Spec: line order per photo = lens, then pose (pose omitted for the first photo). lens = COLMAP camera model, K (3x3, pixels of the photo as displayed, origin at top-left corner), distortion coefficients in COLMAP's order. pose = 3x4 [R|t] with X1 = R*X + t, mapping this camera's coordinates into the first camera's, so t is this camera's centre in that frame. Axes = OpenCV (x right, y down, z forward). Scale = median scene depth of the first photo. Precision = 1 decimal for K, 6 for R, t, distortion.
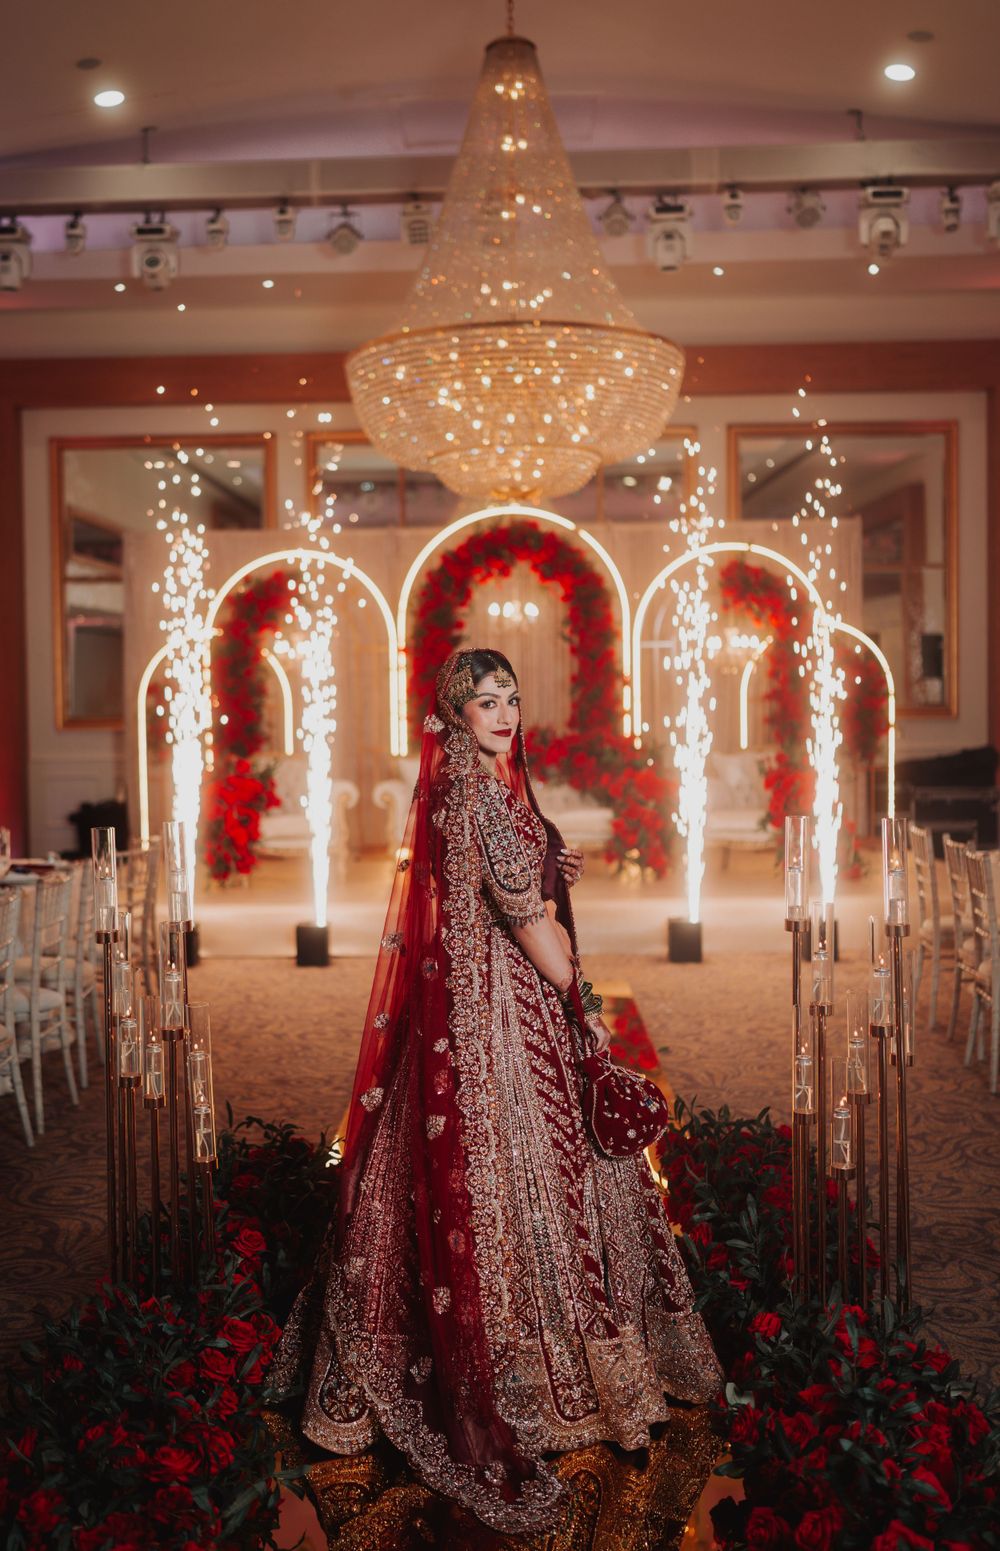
lens RADIAL K [[1550.1, 0, 459.2], [0, 1550.1, 744.4], [0, 0, 1]] dist [-0.006981, 0.040791]
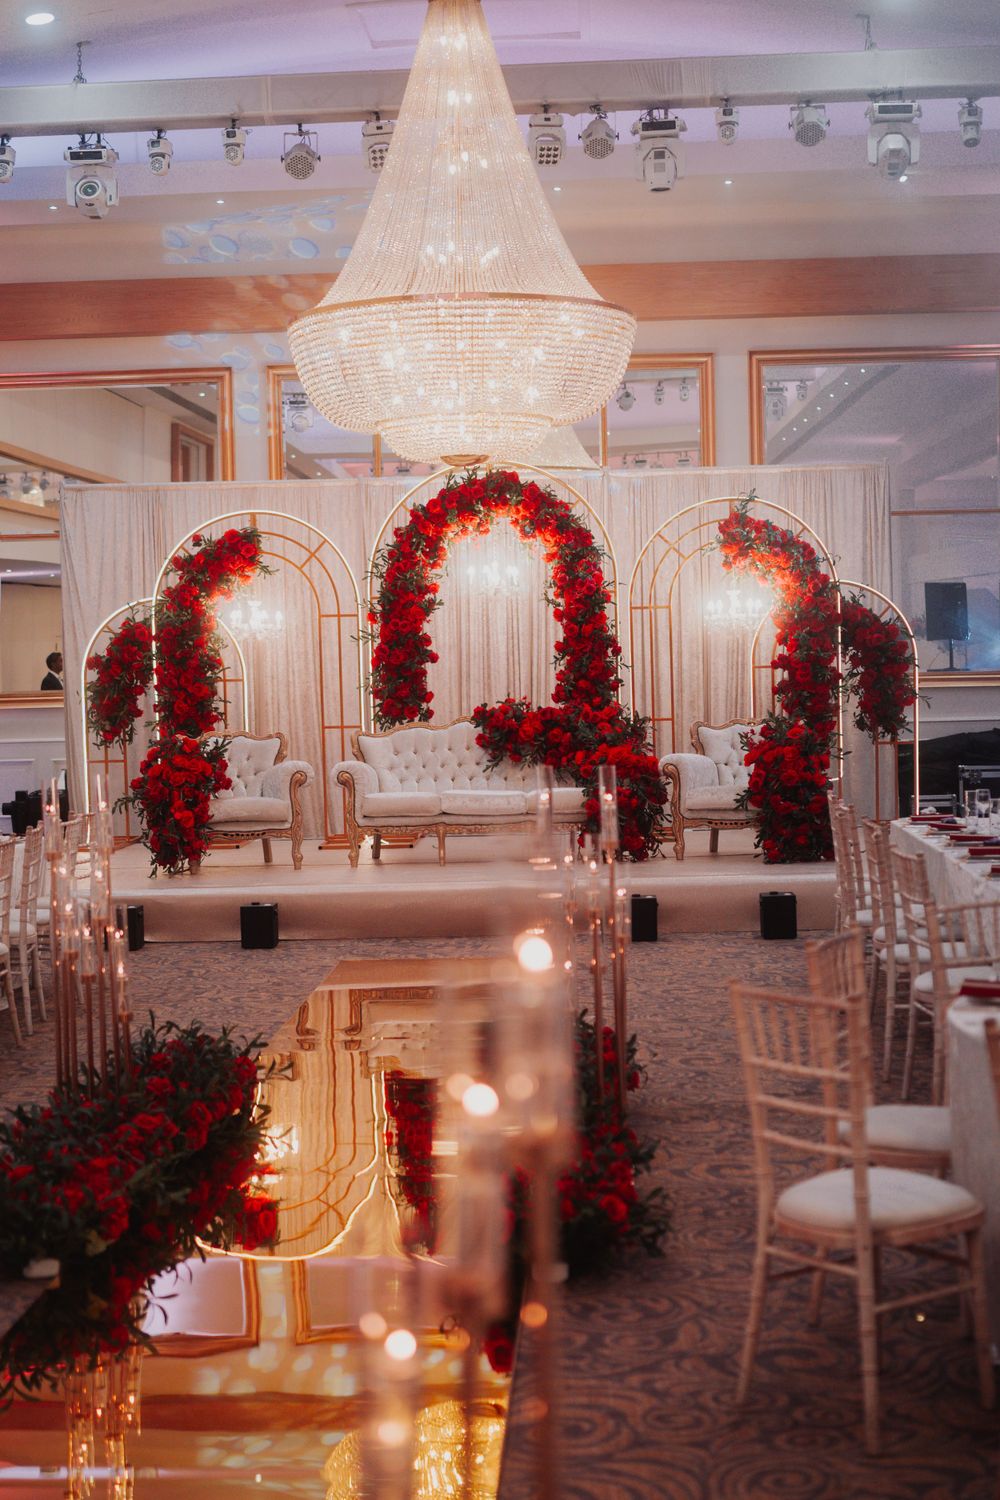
lens RADIAL K [[2135.2, 0, 500.0], [0, 2135.2, 750.0], [0, 0, 1]] dist [0.000101, -0.089333]
pose [[0.999895, -0.009080, -0.011279, 0.073784], [0.009224, 0.999876, 0.012778, 0.002691], [0.011162, -0.012881, 0.999855, -0.341646]]
